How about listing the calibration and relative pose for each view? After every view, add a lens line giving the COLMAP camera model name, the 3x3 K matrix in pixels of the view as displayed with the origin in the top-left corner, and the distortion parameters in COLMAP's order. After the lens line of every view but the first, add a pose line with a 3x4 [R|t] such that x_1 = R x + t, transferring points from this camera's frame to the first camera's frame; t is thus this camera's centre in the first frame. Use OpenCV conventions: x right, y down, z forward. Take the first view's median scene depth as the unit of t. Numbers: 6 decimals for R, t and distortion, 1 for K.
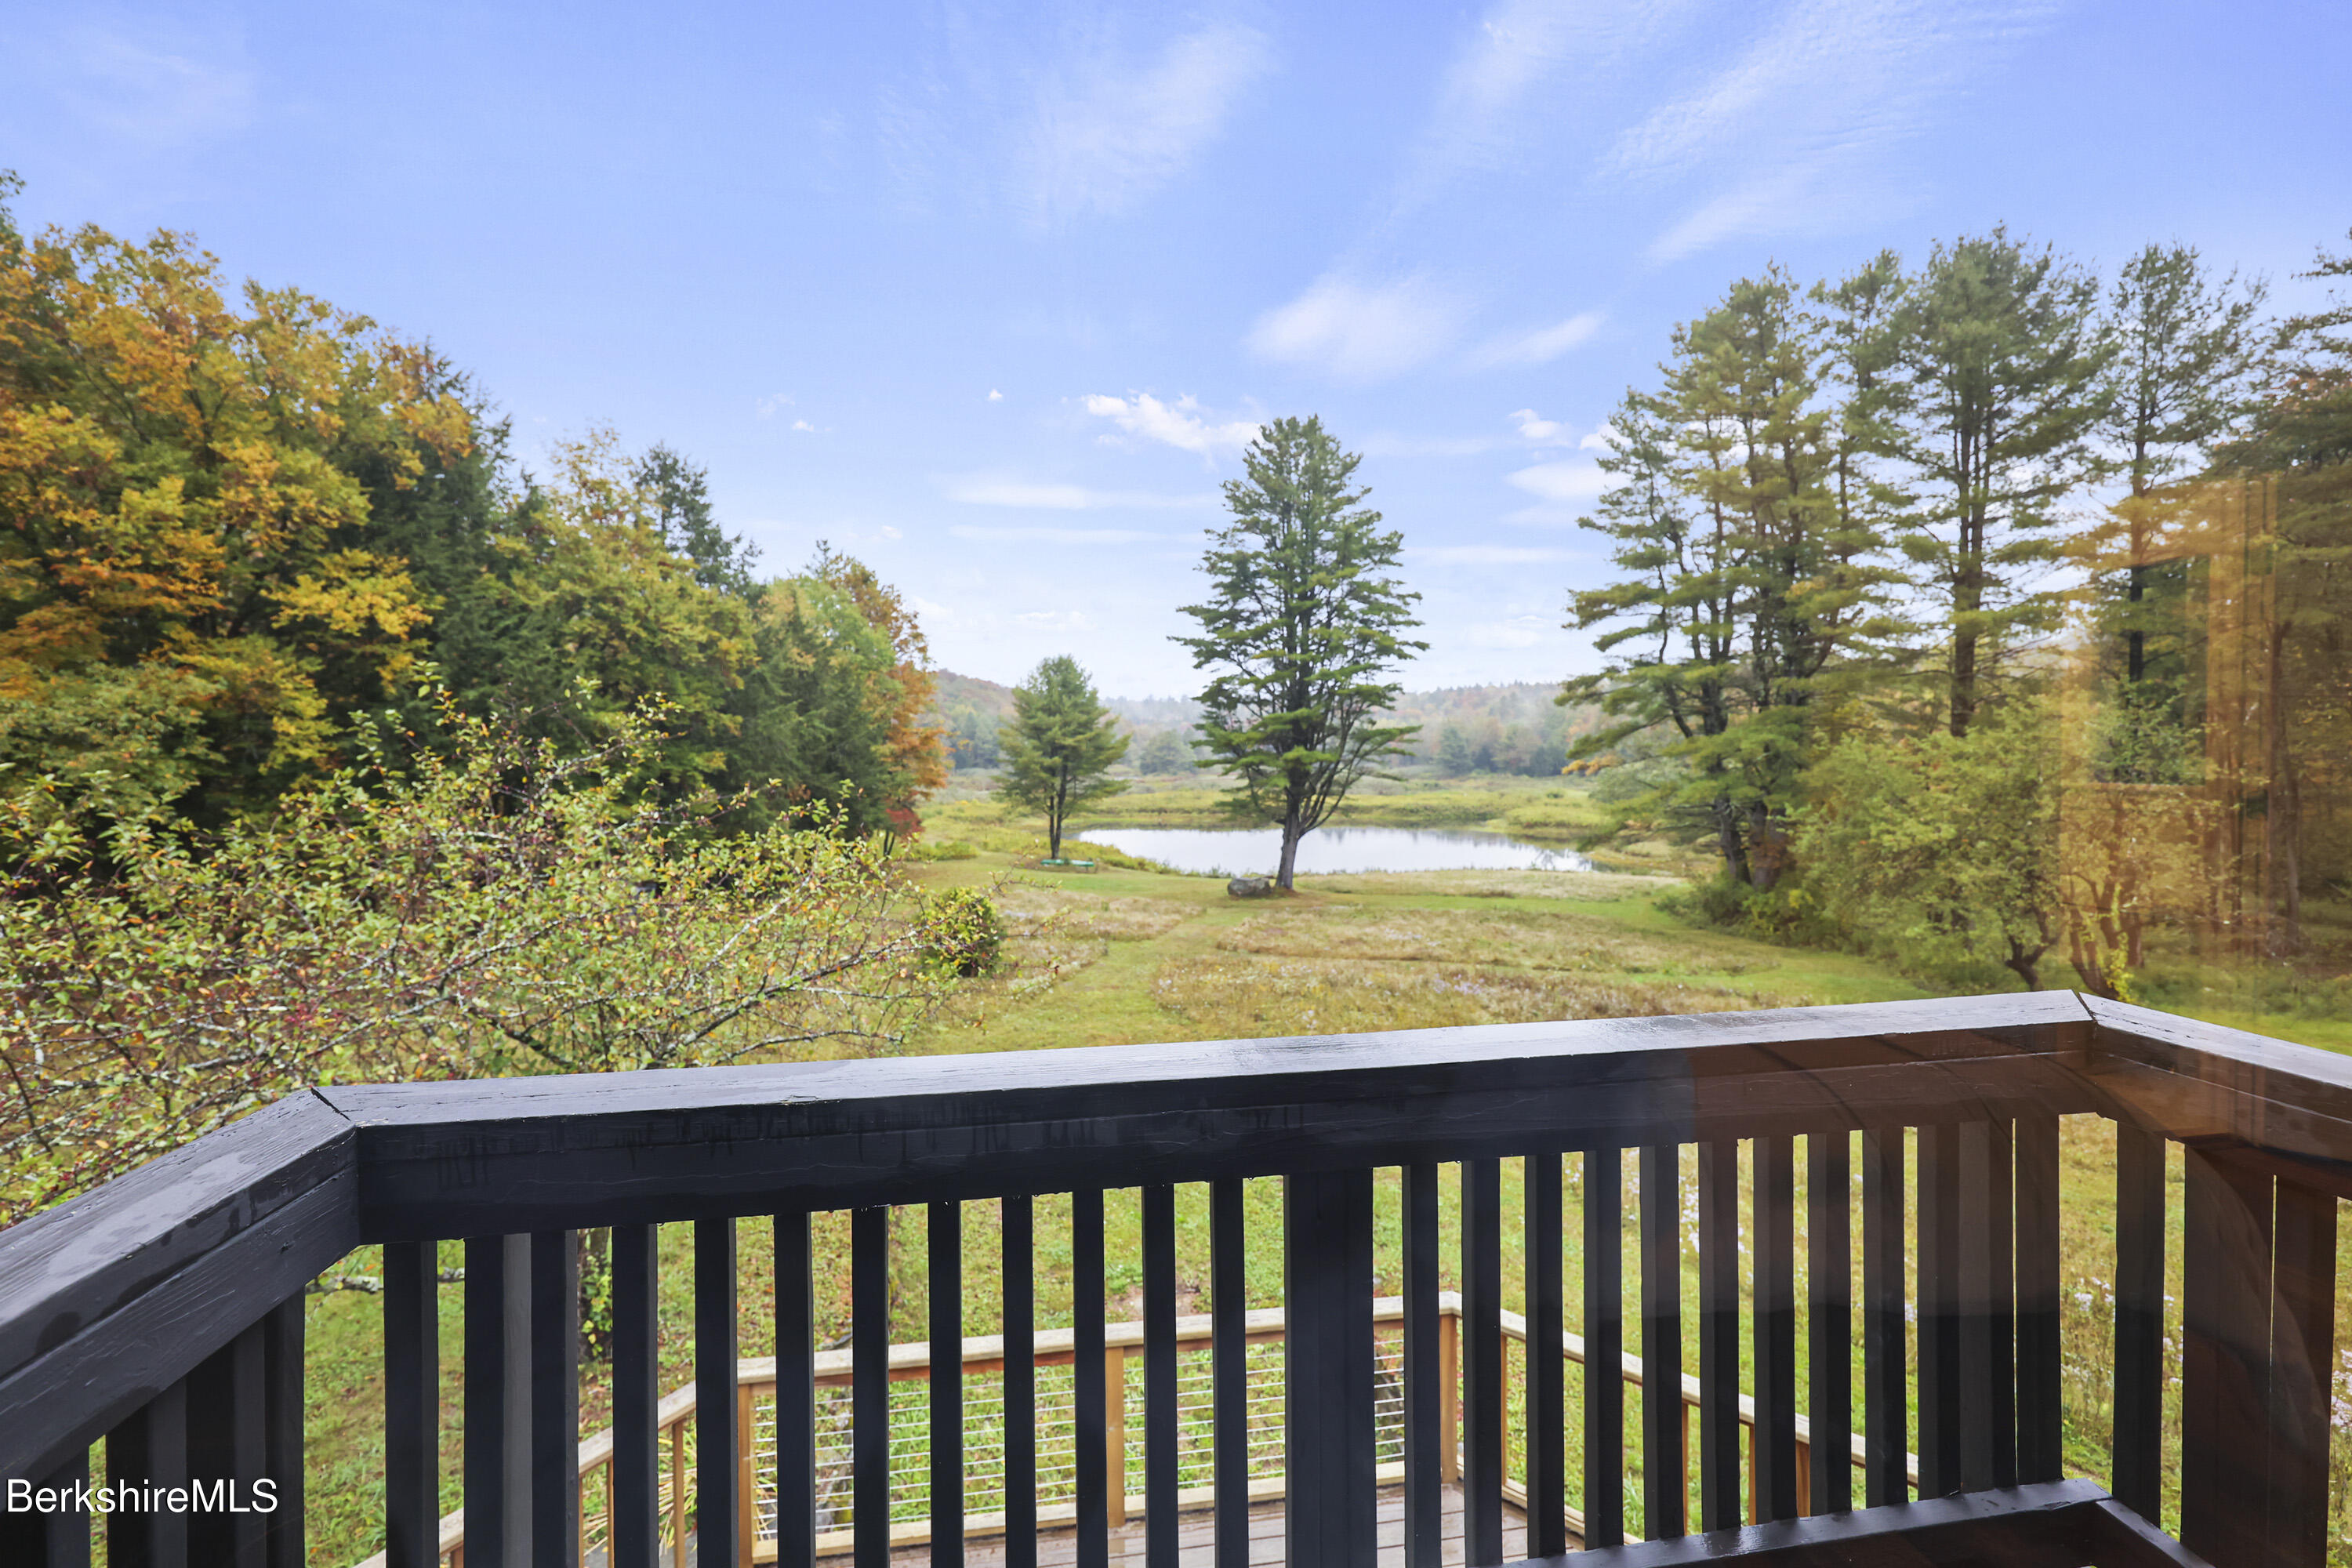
lens RADIAL K [[933.1, 0, 1176.0], [0, 933.1, 784.0], [0, 0, 1]] dist [0.001032, -0.000217]
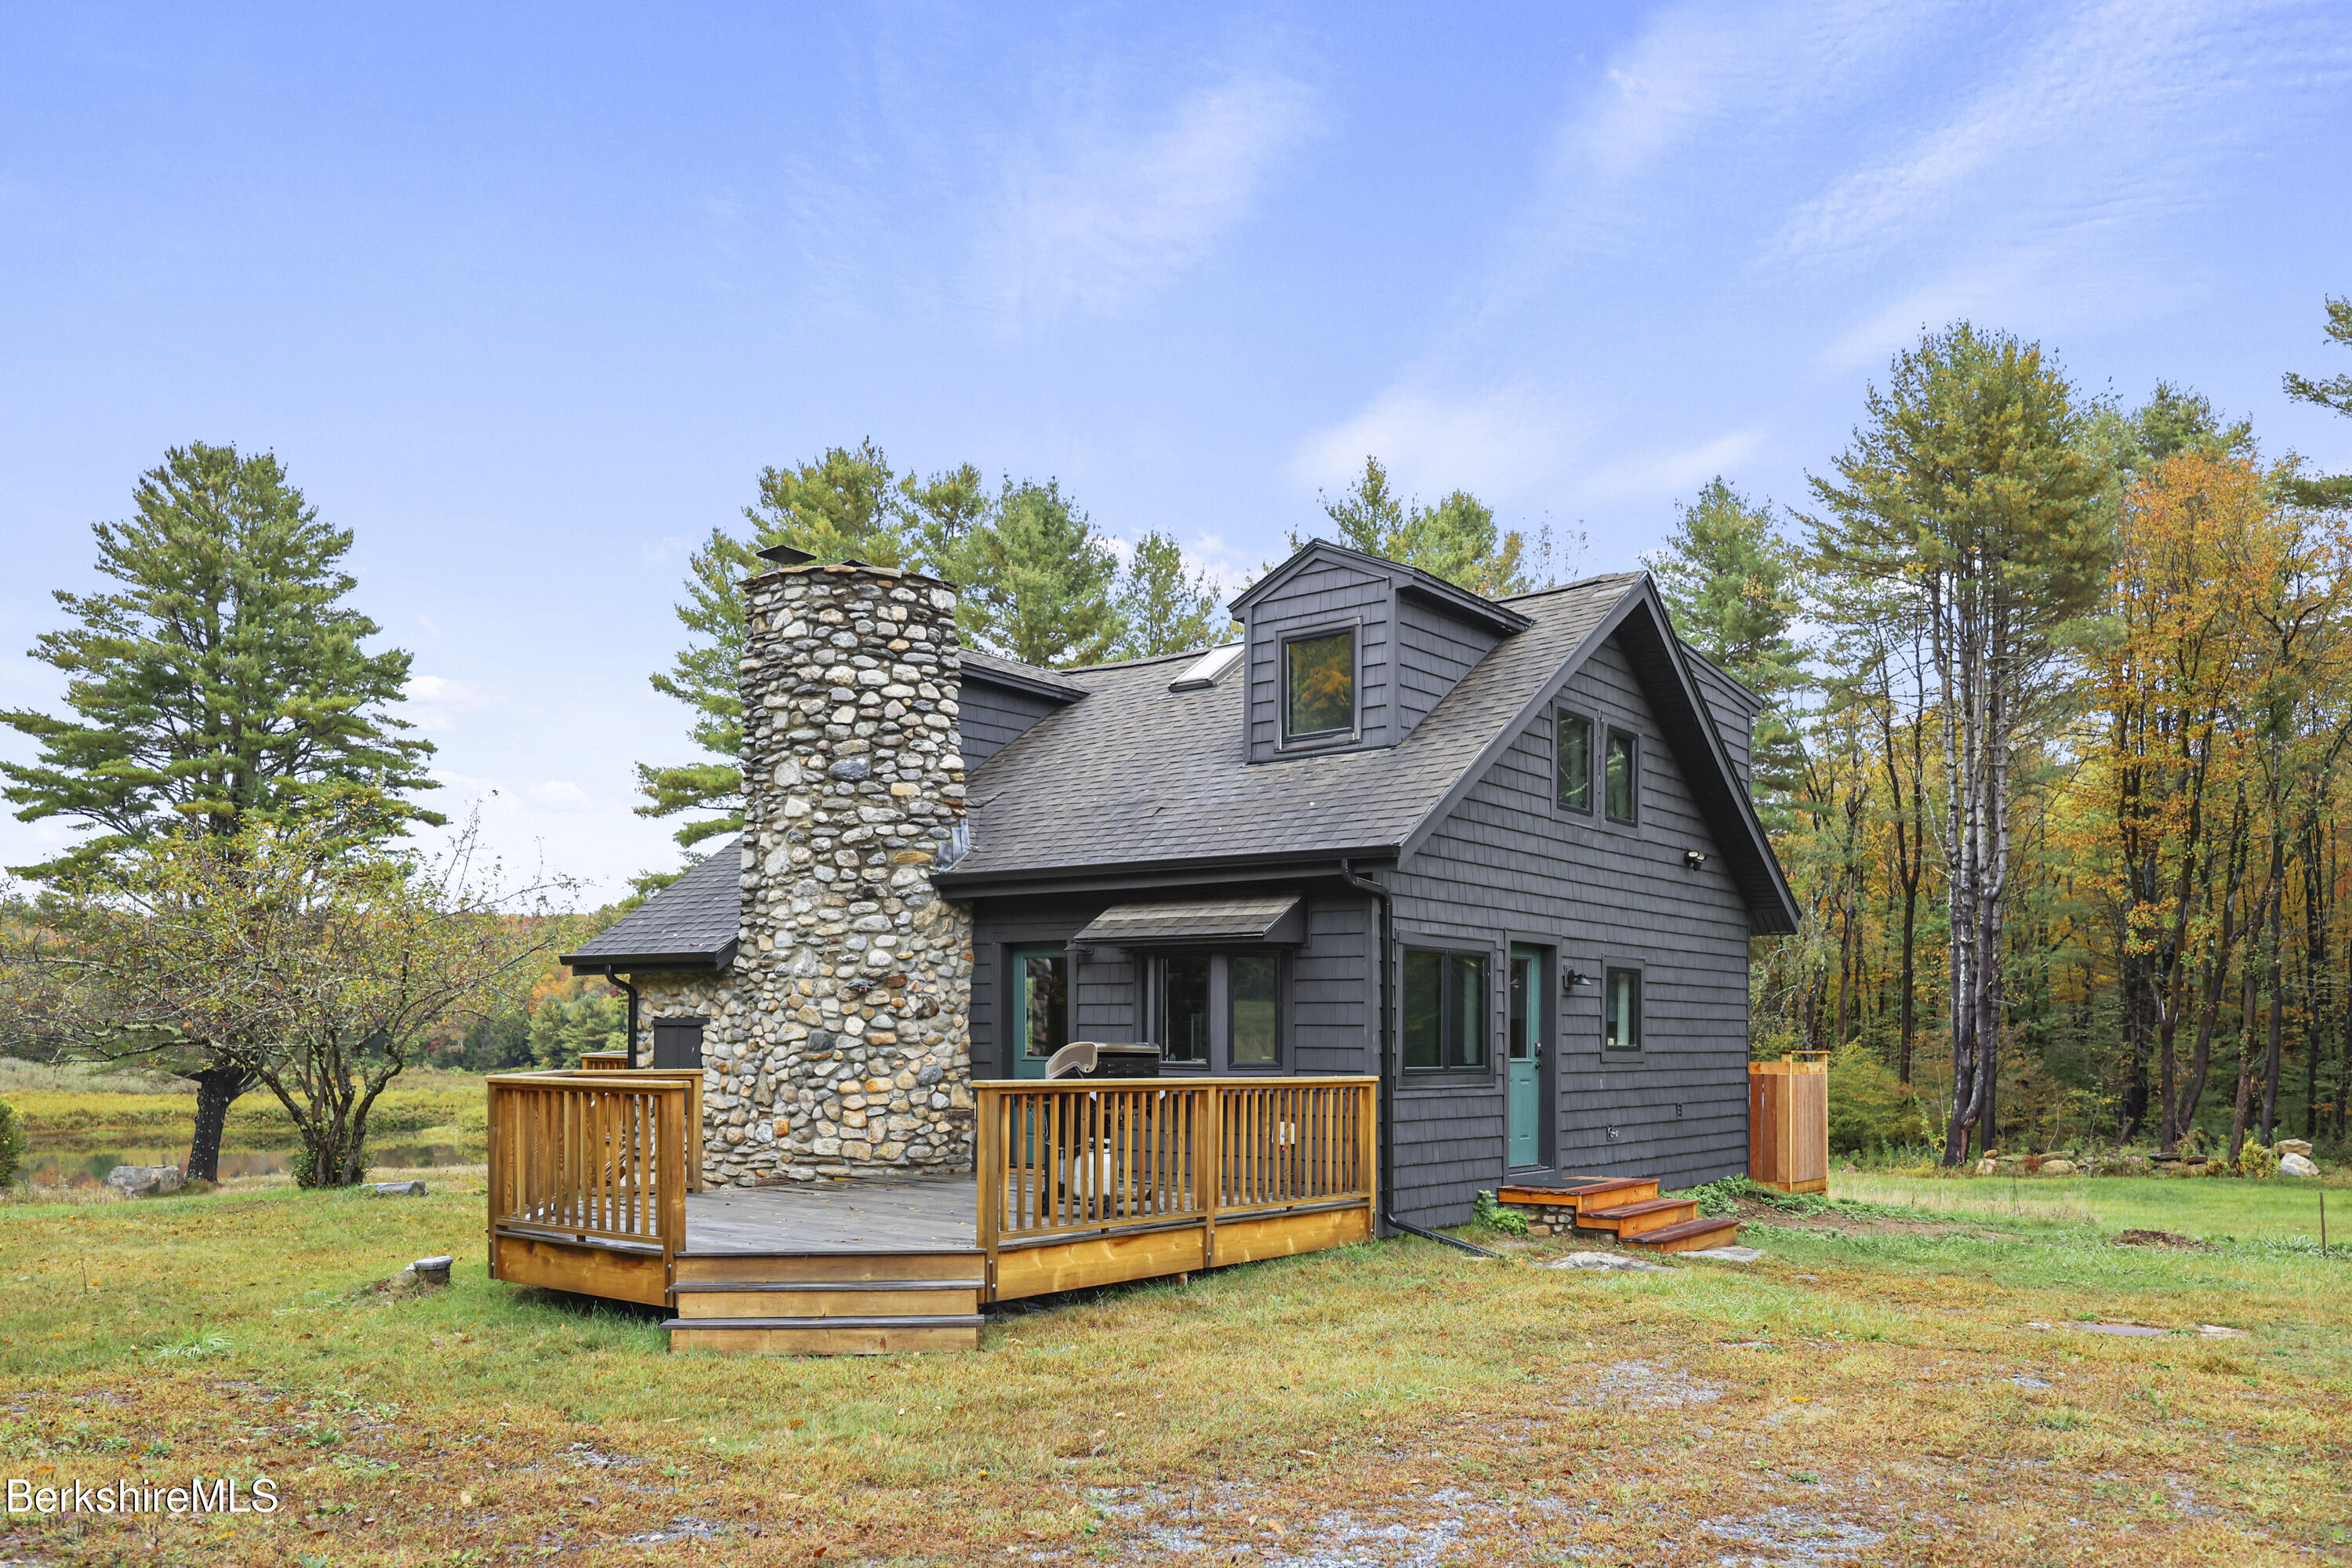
lens RADIAL K [[1753.5, 0, 1176.0], [0, 1753.5, 784.0], [0, 0, 1]] dist [-0.000996, 0.000753]
pose [[0.718299, 0.111412, 0.686756, -0.267471], [0.015649, 0.984258, -0.176044, 0.073230], [-0.695559, 0.137199, 0.705248, -0.349415]]
